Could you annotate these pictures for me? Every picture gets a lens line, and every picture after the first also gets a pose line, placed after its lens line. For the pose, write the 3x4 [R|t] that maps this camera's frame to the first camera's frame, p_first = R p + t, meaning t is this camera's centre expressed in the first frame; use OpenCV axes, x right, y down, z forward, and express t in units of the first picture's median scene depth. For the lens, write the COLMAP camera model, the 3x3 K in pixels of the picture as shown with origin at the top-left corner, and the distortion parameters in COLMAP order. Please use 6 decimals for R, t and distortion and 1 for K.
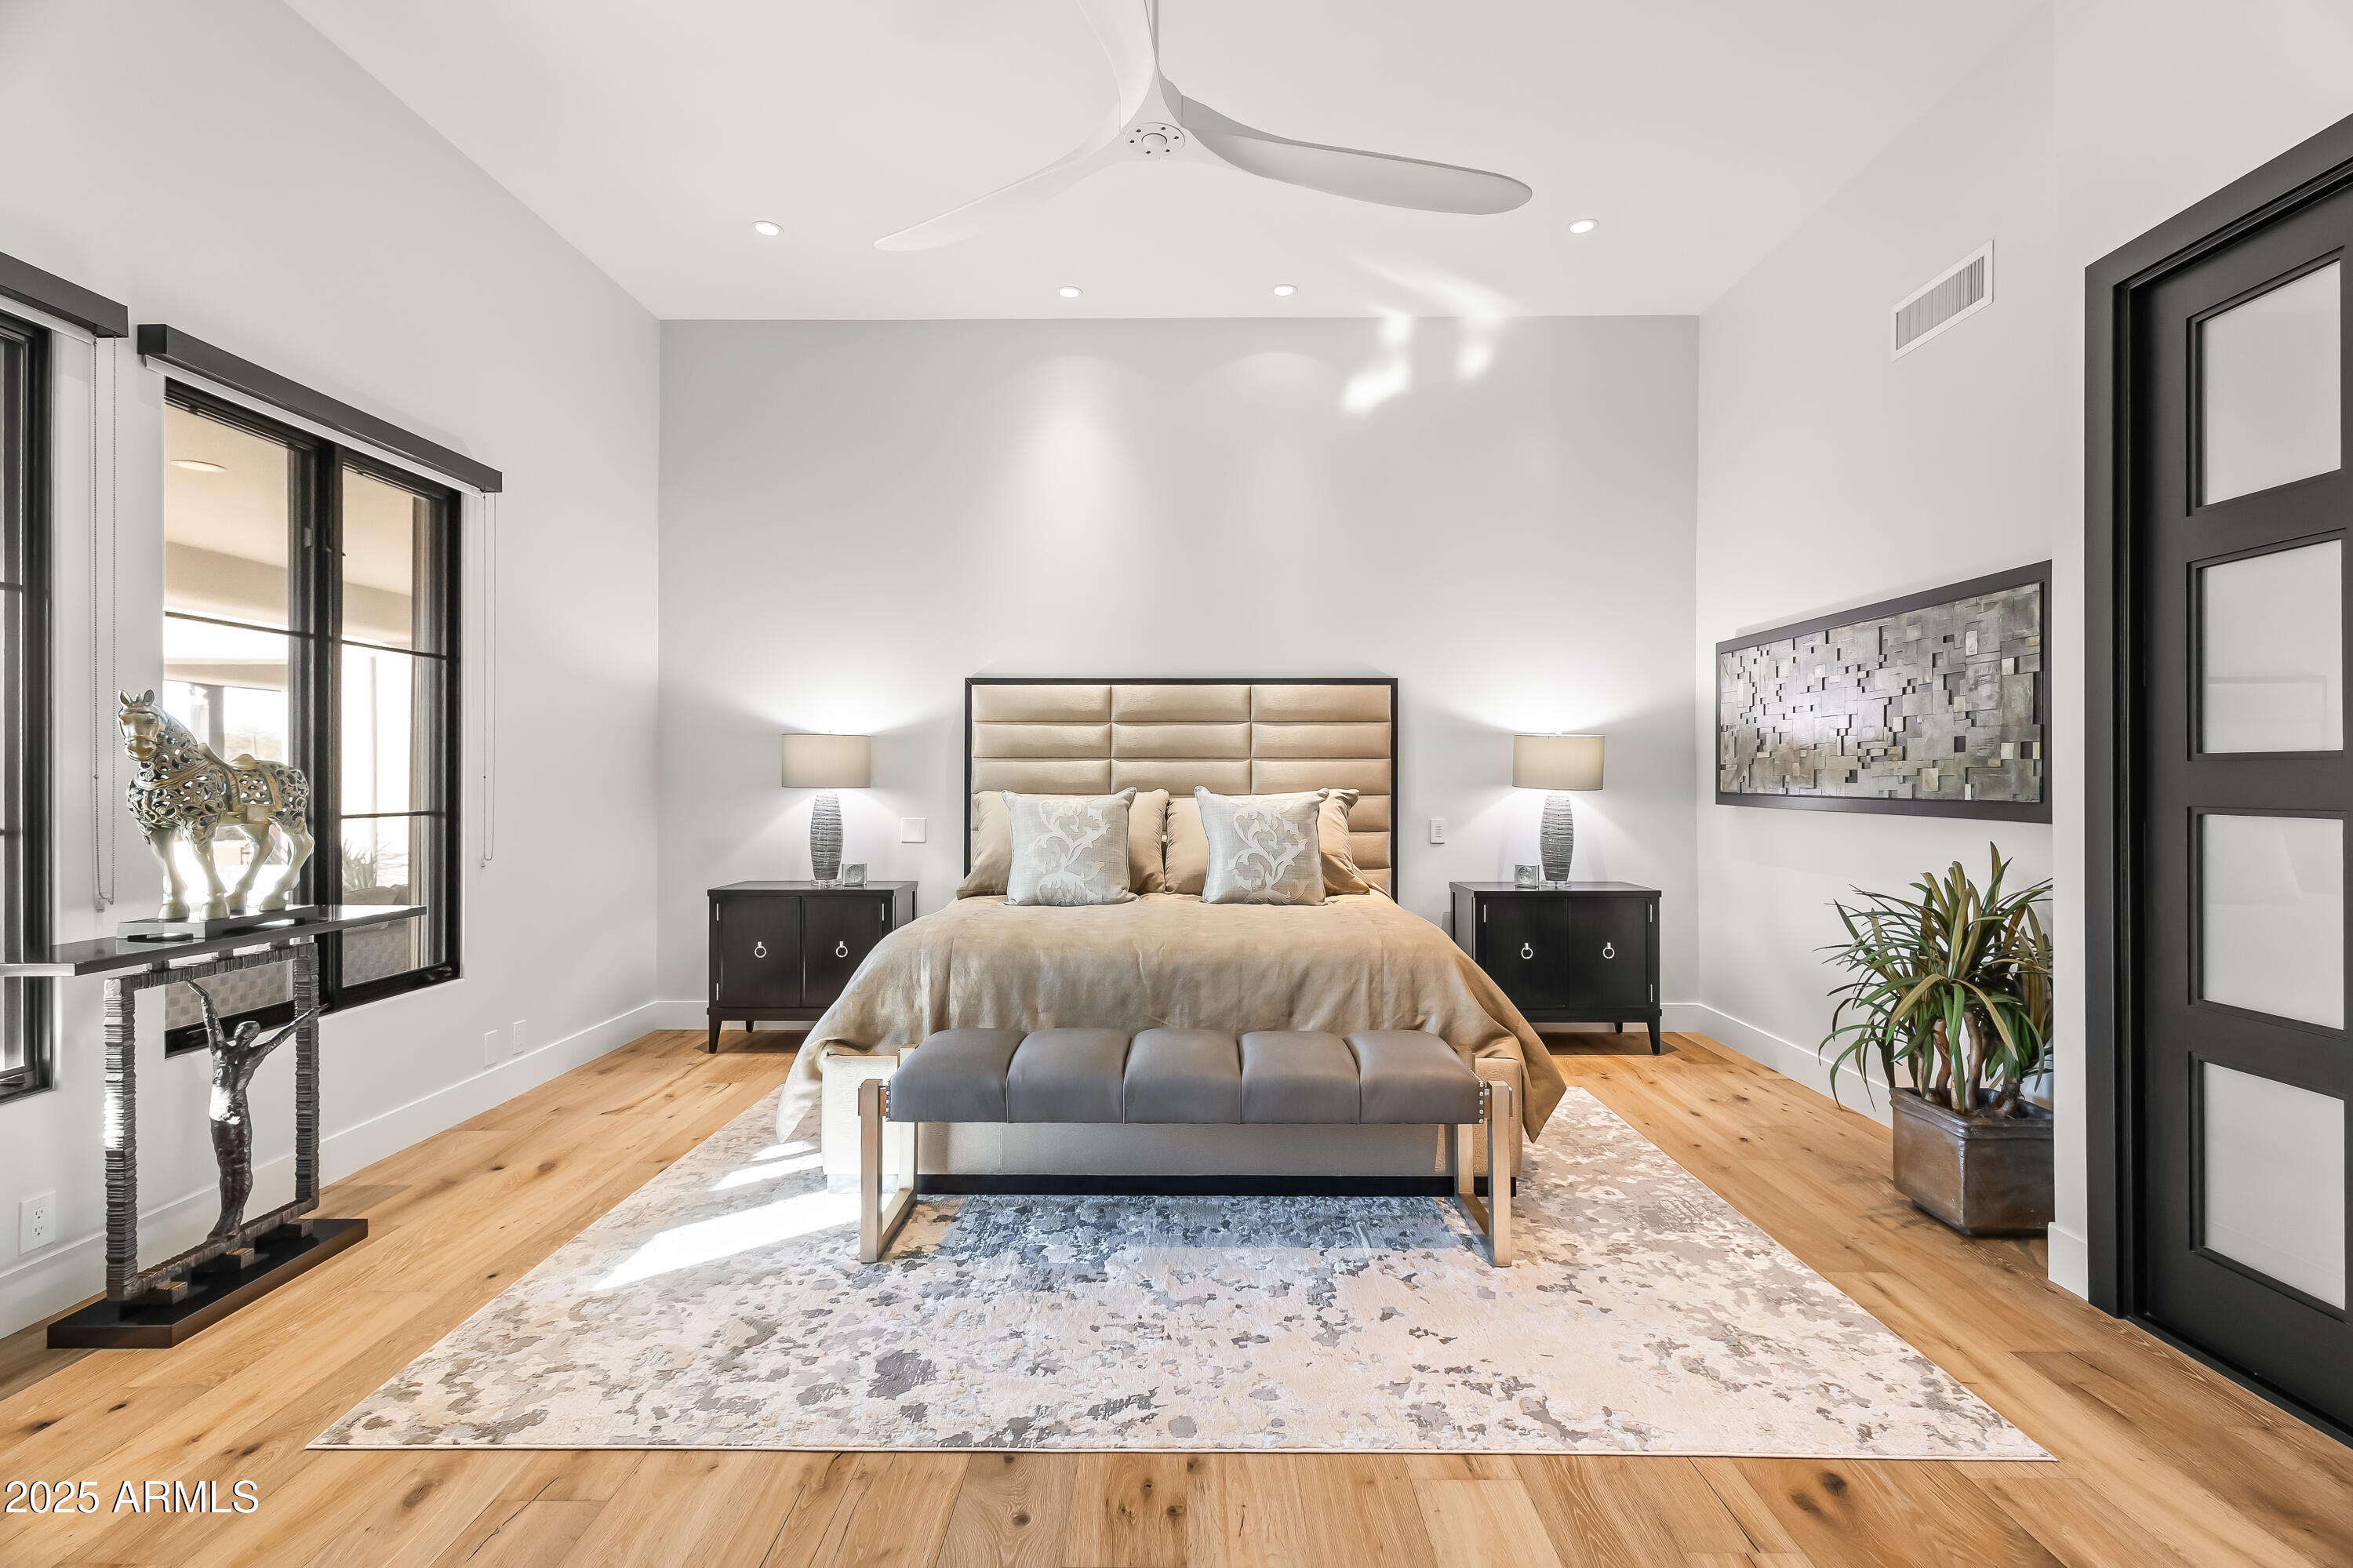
lens RADIAL K [[1123.3, 0, 1181.3], [0, 1123.3, 776.2], [0, 0, 1]] dist [0.003535, 0.000203]
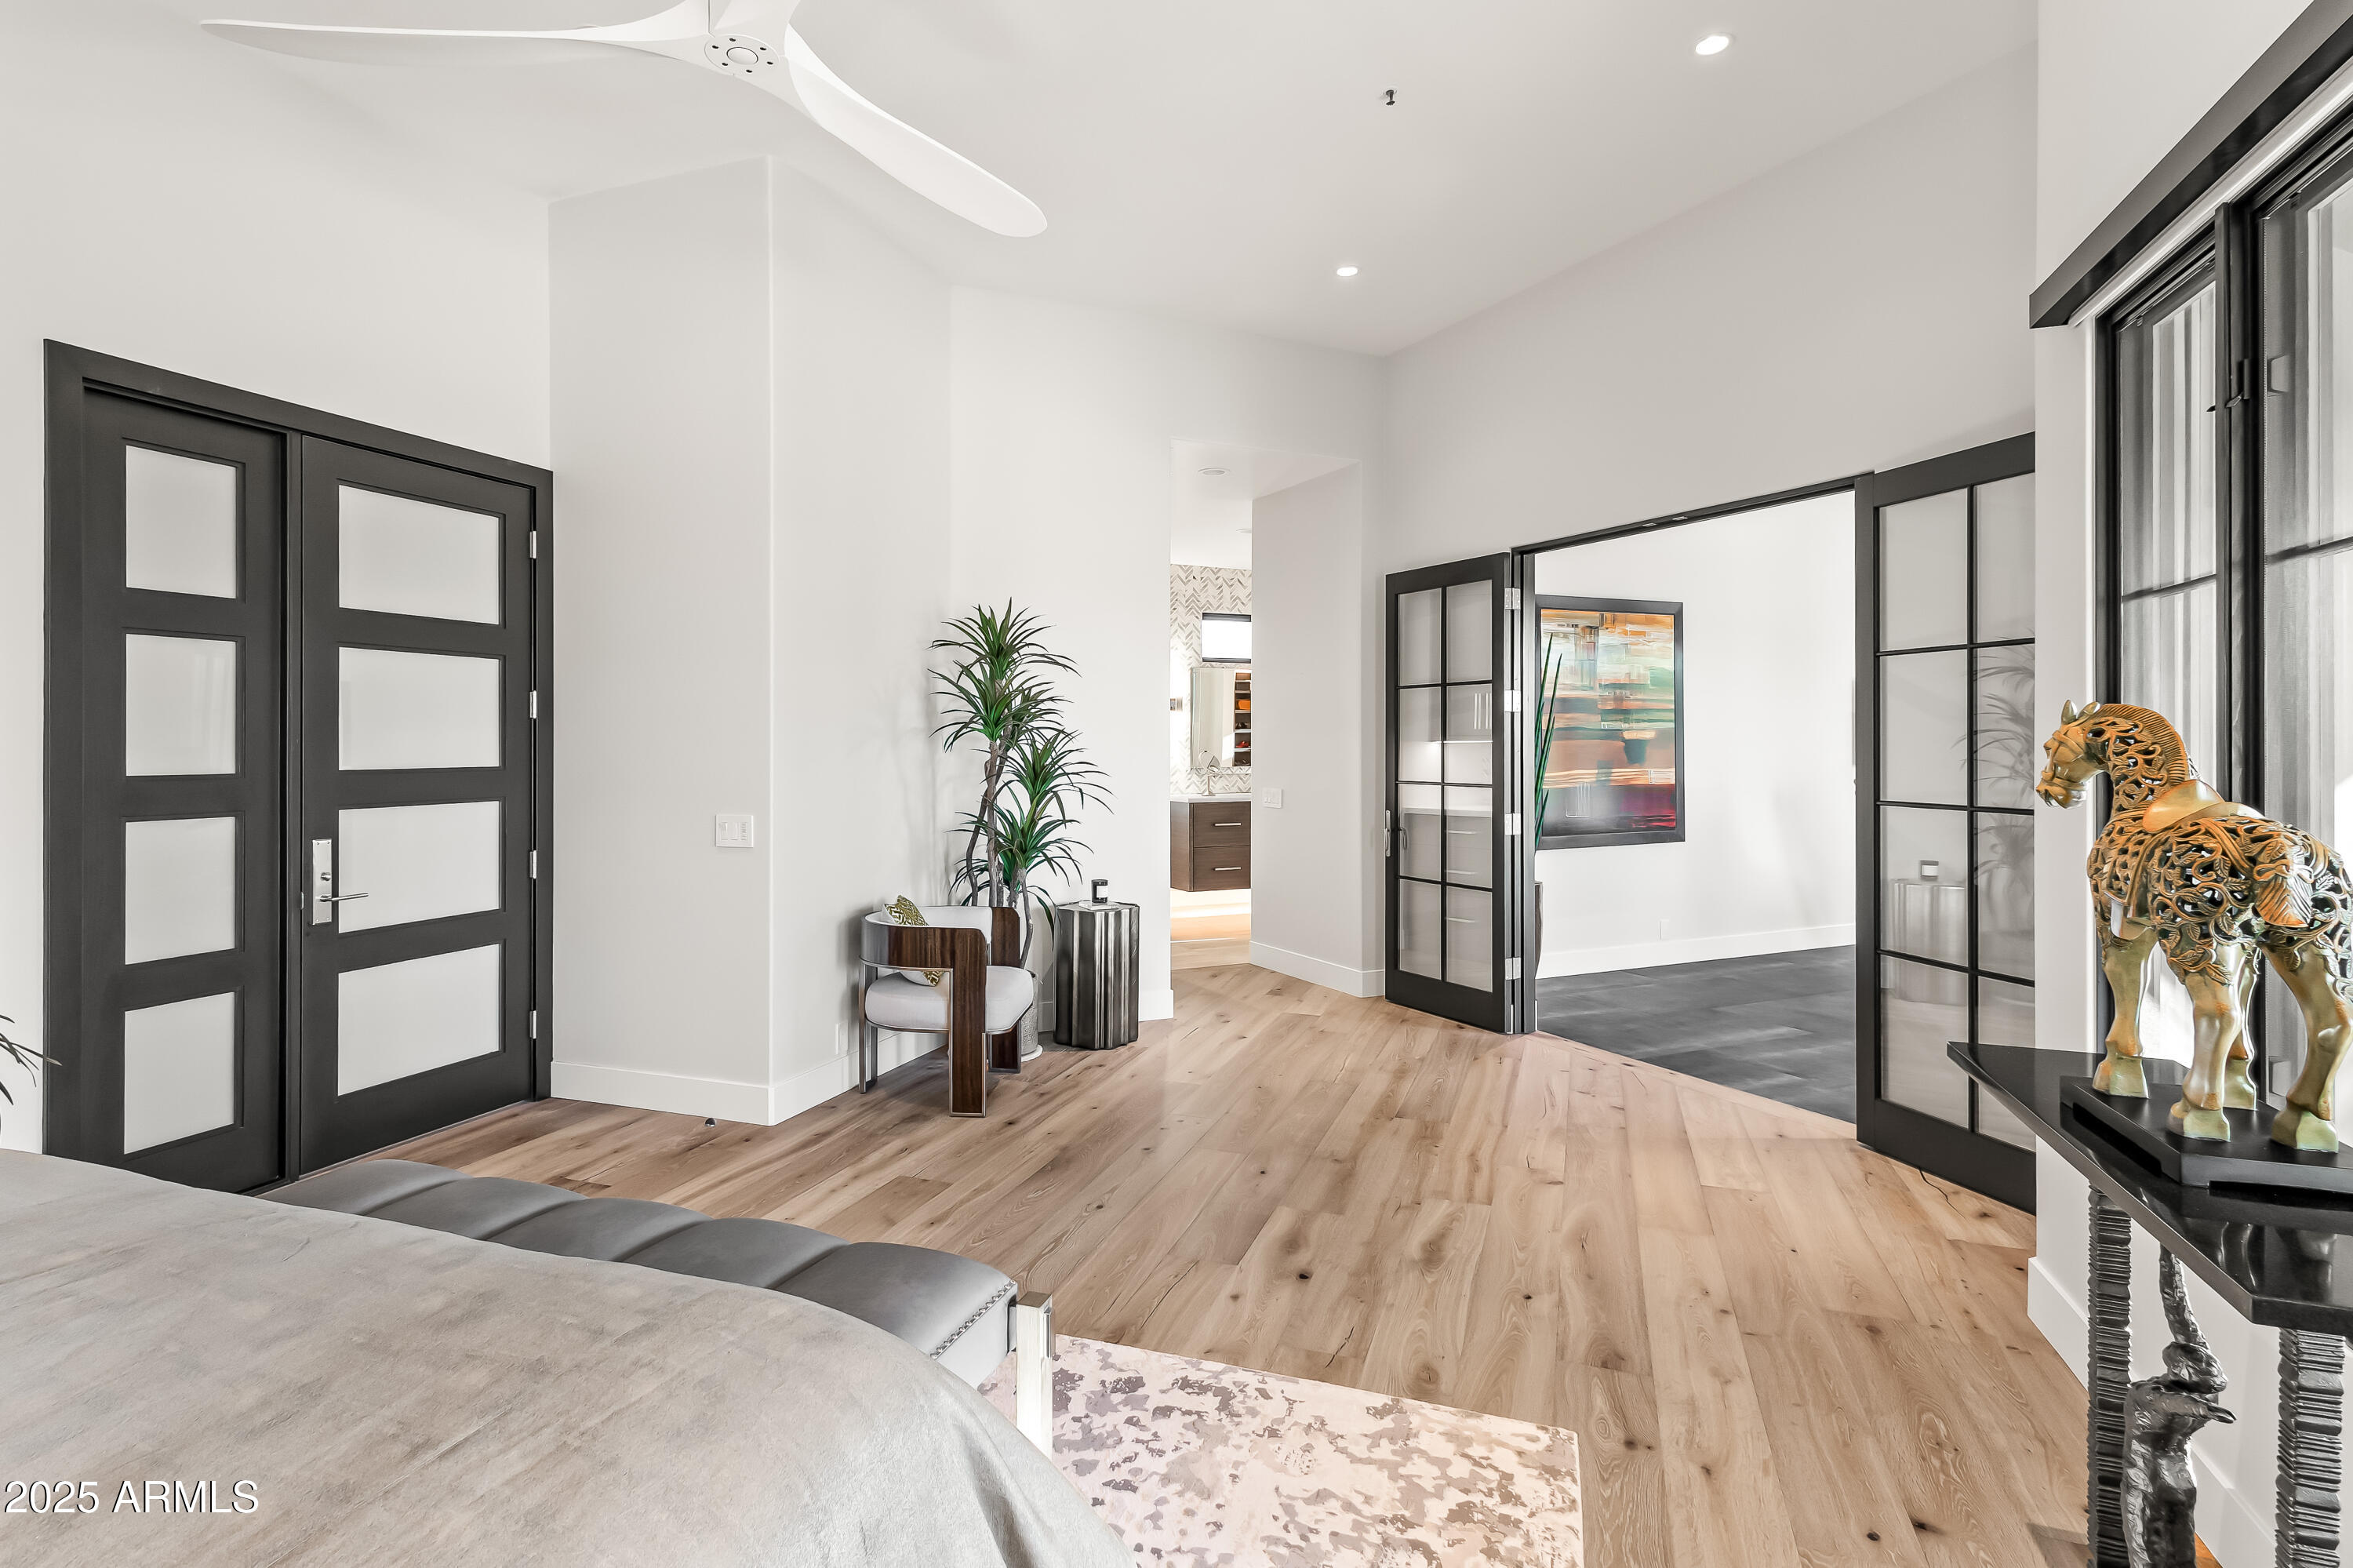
lens RADIAL K [[1123.3, 0, 1172.4], [0, 1123.3, 766.1], [0, 0, 1]] dist [0.003535, 0.000203]
pose [[-0.953376, -0.003934, 0.301761, -0.563650], [-0.002930, 0.999989, 0.003778, -0.035490], [-0.301772, 0.002718, -0.953376, 1.649228]]
